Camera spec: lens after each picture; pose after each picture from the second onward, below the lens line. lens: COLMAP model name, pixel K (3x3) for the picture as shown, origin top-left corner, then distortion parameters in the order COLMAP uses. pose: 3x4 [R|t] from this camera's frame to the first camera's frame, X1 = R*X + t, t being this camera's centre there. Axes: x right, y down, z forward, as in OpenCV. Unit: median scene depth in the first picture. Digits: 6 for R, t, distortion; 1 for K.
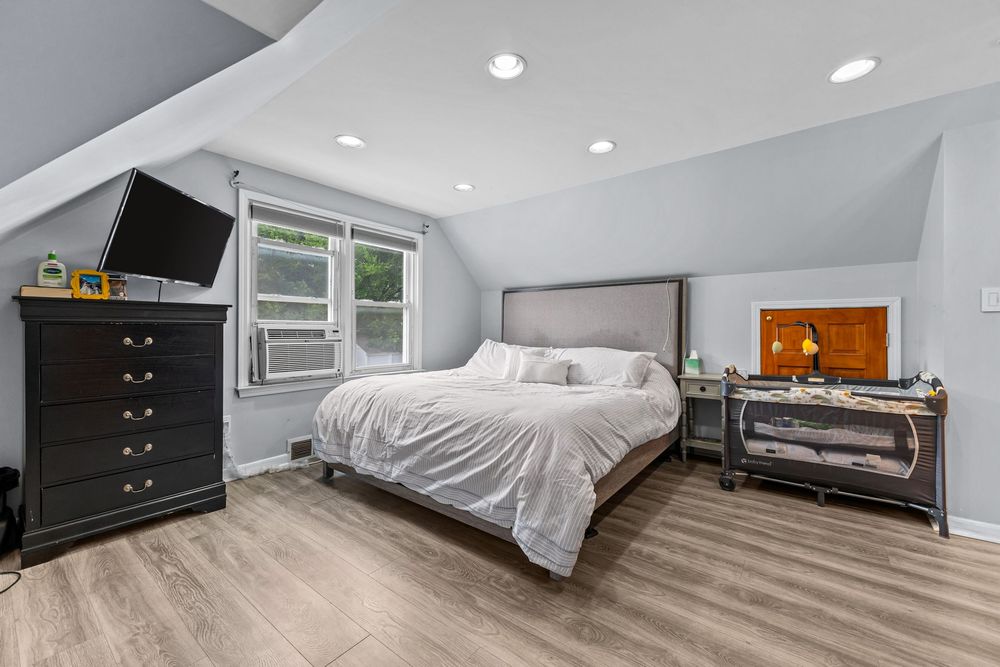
lens RADIAL K [[399.2, 0, 501.9], [0, 399.2, 330.4], [0, 0, 1]] dist [0.003307, 0.000237]
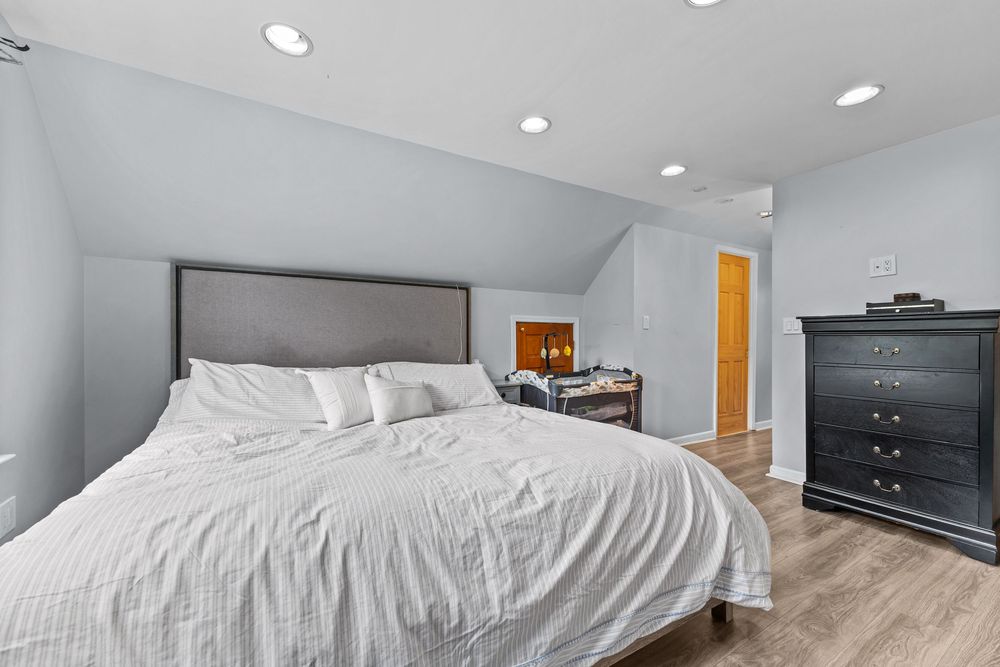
lens RADIAL K [[399.2, 0, 502.7], [0, 399.2, 337.9], [0, 0, 1]] dist [0.003307, 0.000237]
pose [[0.368663, -0.000618, 0.929563, -0.638028], [0.004639, 0.999989, -0.001175, -0.004628], [-0.929551, 0.004745, 0.368662, 0.824683]]
